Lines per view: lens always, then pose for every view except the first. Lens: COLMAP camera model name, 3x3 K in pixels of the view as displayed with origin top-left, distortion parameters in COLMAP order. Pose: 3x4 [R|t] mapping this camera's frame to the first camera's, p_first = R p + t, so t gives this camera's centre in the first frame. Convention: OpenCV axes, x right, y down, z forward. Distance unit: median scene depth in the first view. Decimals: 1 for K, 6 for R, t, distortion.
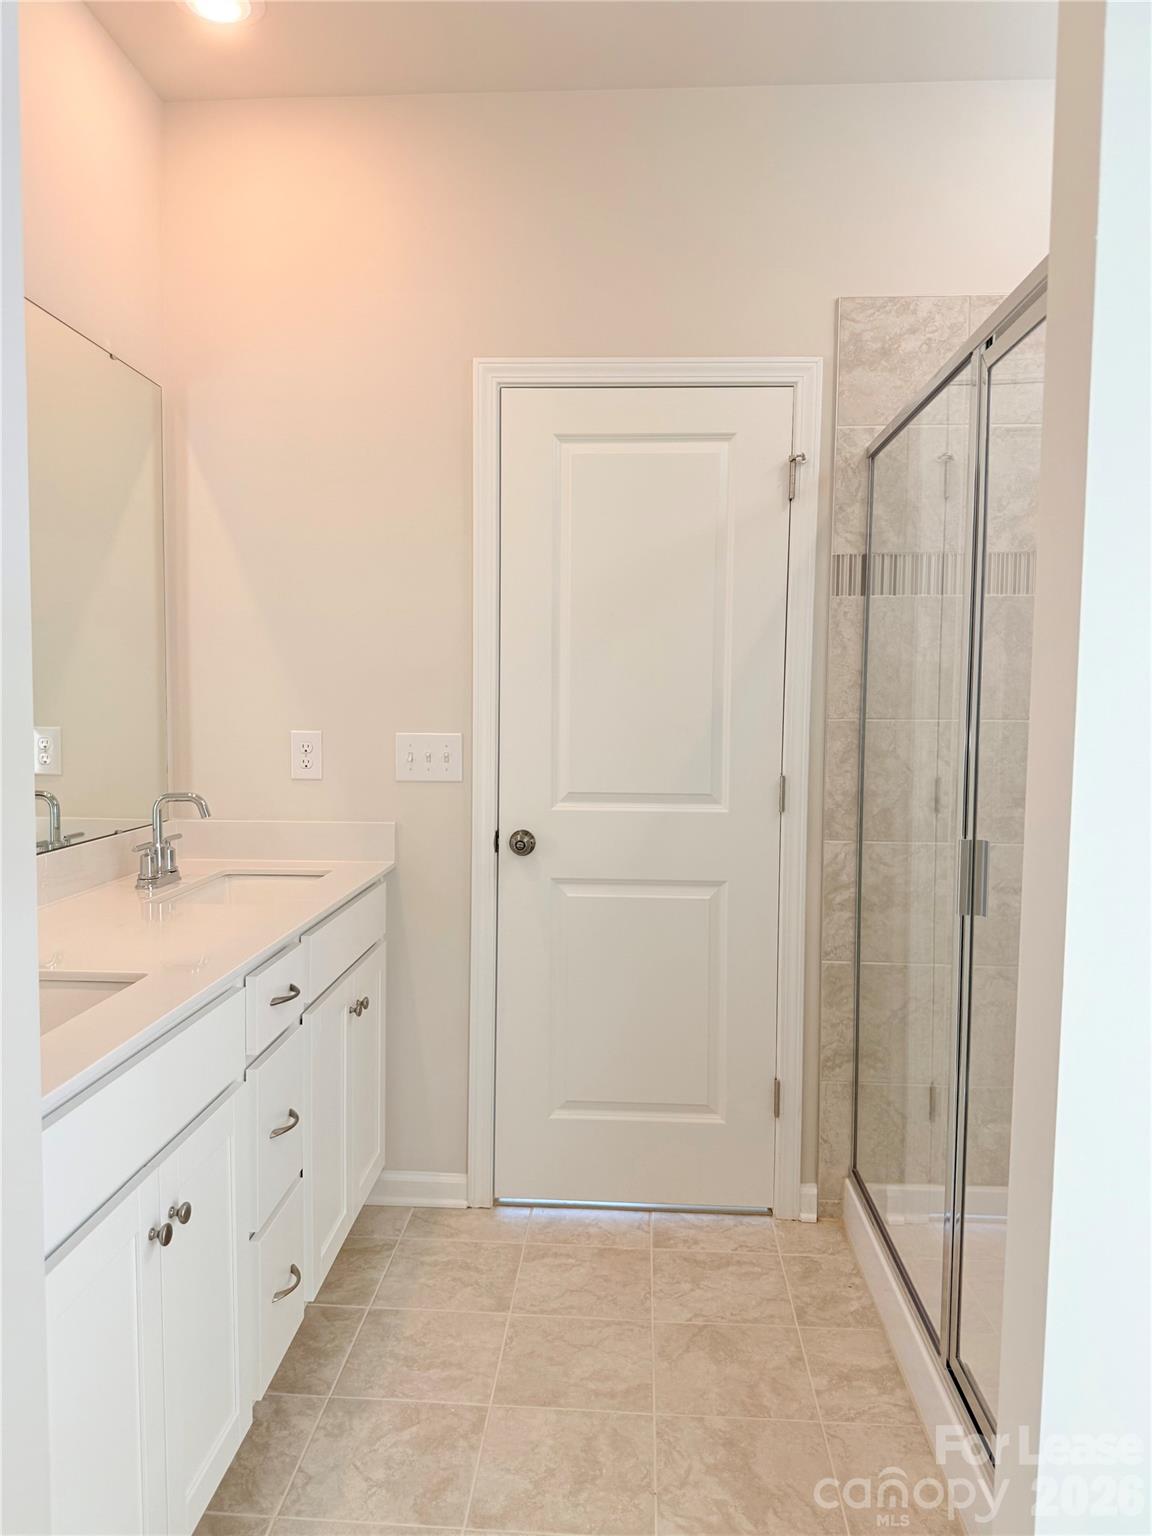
lens RADIAL K [[1088.3, 0, 576.0], [0, 1088.3, 768.0], [0, 0, 1]] dist [0.078603, -0.151699]
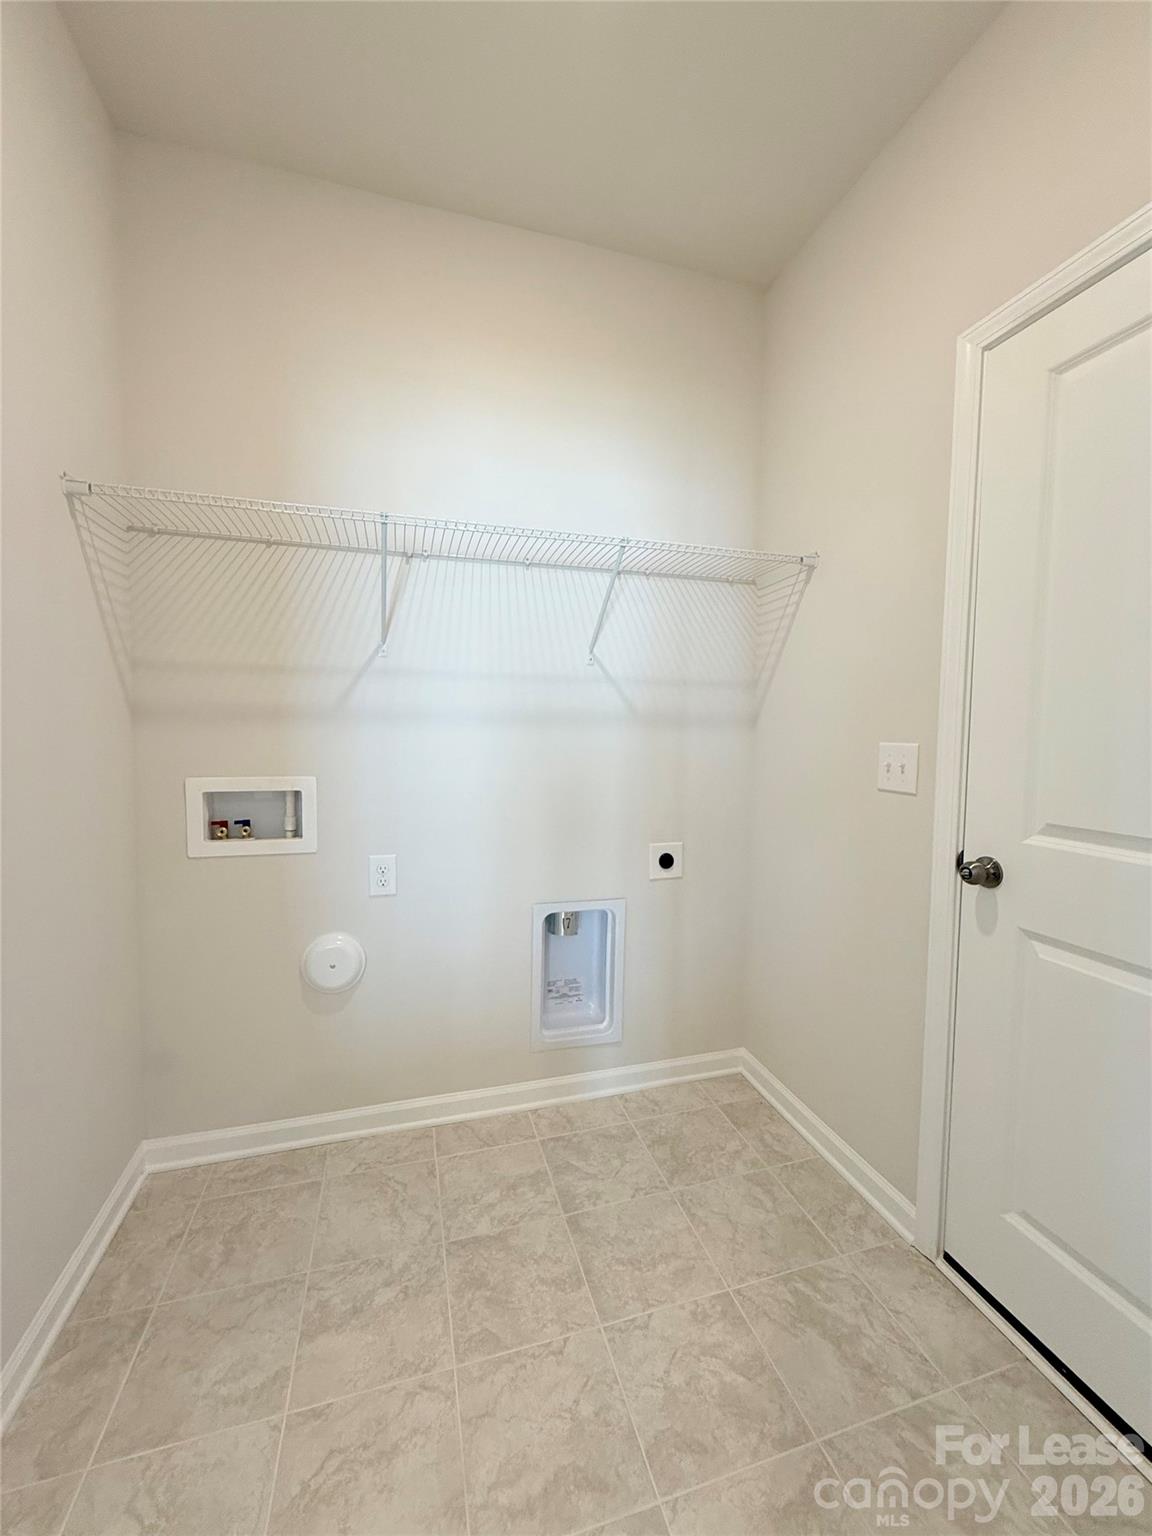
lens RADIAL K [[602.7, 0, 572.3], [0, 602.7, 762.4], [0, 0, 1]] dist [-0.010916, -0.000082]
pose [[0.319731, 0.049770, -0.946200, 0.320541], [-0.071529, 0.997038, 0.028273, -0.010041], [0.944805, 0.058641, 0.322344, 0.609107]]
